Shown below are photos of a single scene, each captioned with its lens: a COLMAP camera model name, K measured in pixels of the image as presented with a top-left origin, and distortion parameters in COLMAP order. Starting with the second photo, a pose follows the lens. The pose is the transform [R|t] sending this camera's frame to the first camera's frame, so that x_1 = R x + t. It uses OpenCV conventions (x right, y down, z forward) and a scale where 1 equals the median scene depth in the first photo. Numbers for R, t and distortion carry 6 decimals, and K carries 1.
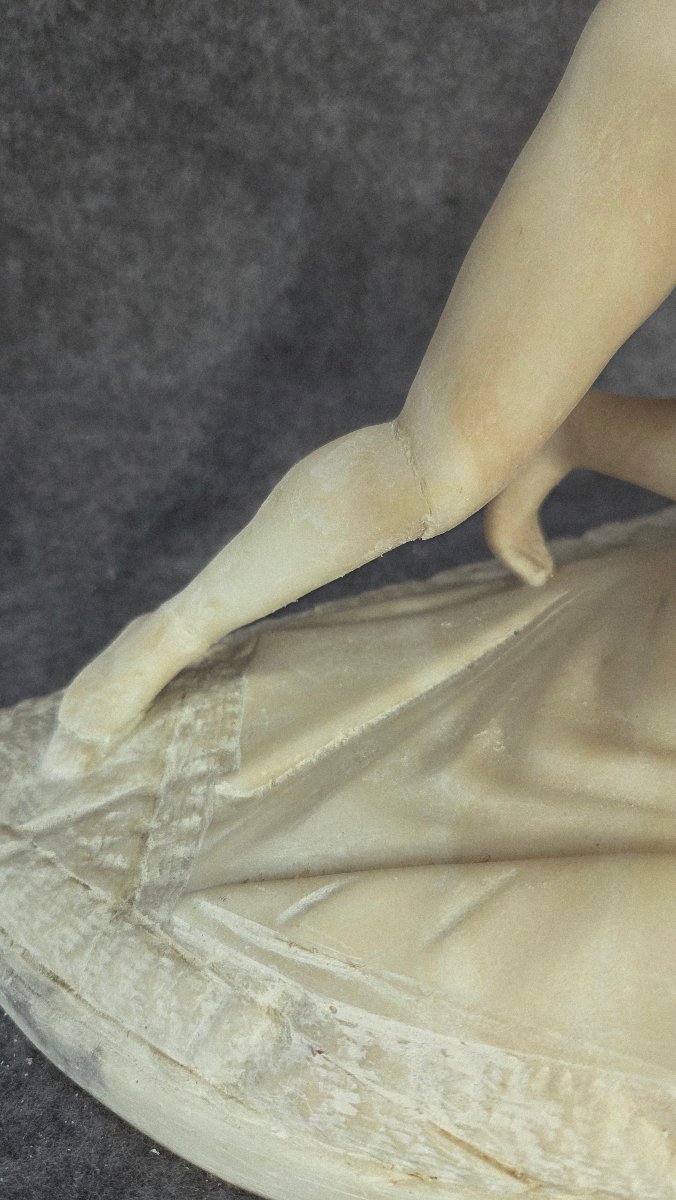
lens RADIAL K [[876.1, 0, 332.1], [0, 876.1, 604.6], [0, 0, 1]] dist [0.007287, -0.023406]
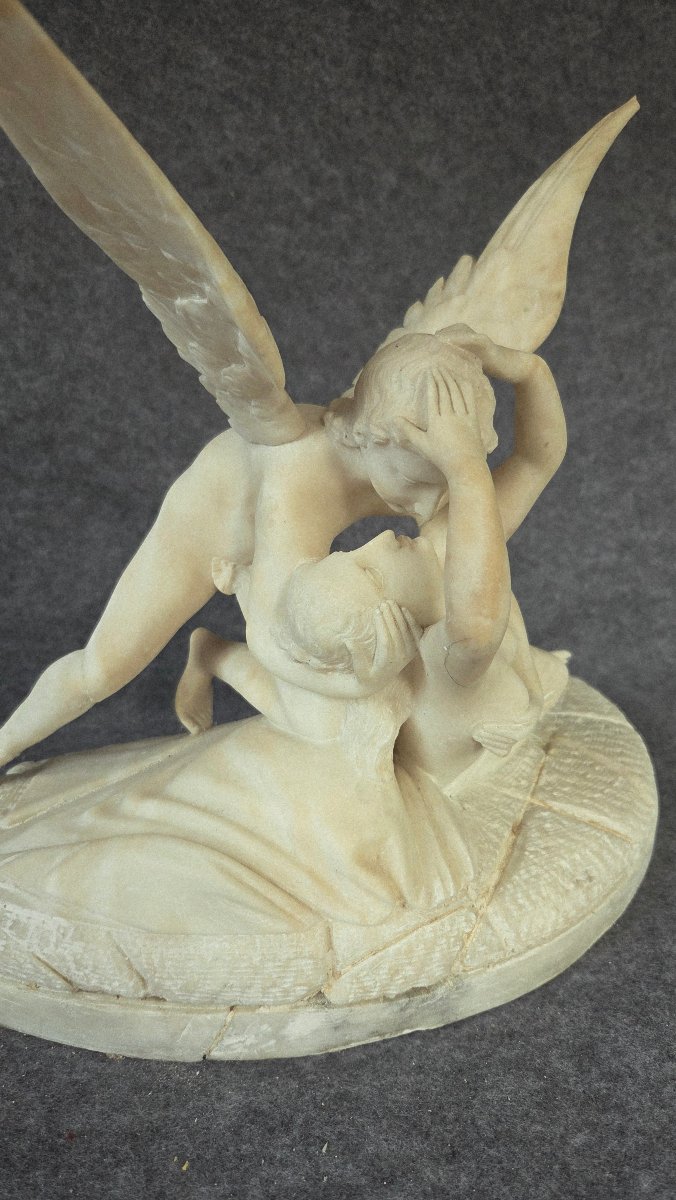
lens RADIAL K [[876.1, 0, 331.3], [0, 876.1, 596.8], [0, 0, 1]] dist [0.007287, -0.023406]
pose [[0.998204, 0.038002, -0.046314, 0.438098], [-0.047905, 0.970540, -0.236130, 0.087223], [0.035976, 0.237924, 0.970617, -0.645340]]
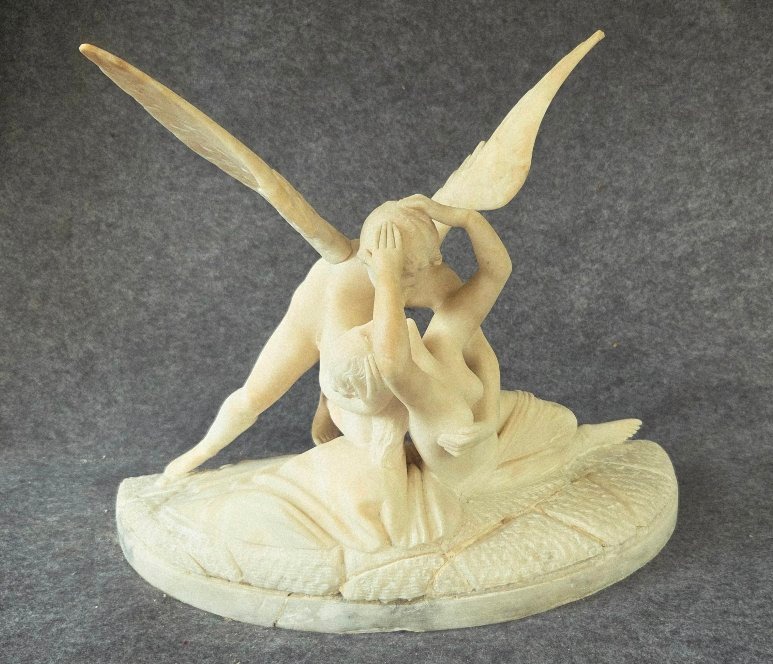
lens RADIAL K [[816.9, 0, 388.9], [0, 816.9, 327.7], [0, 0, 1]] dist [0.008284, 0.000000]
pose [[0.938589, 0.050319, -0.341347, 0.946123], [-0.154985, 0.945371, -0.286798, 0.235015], [0.308269, 0.322089, 0.895114, -1.048010]]
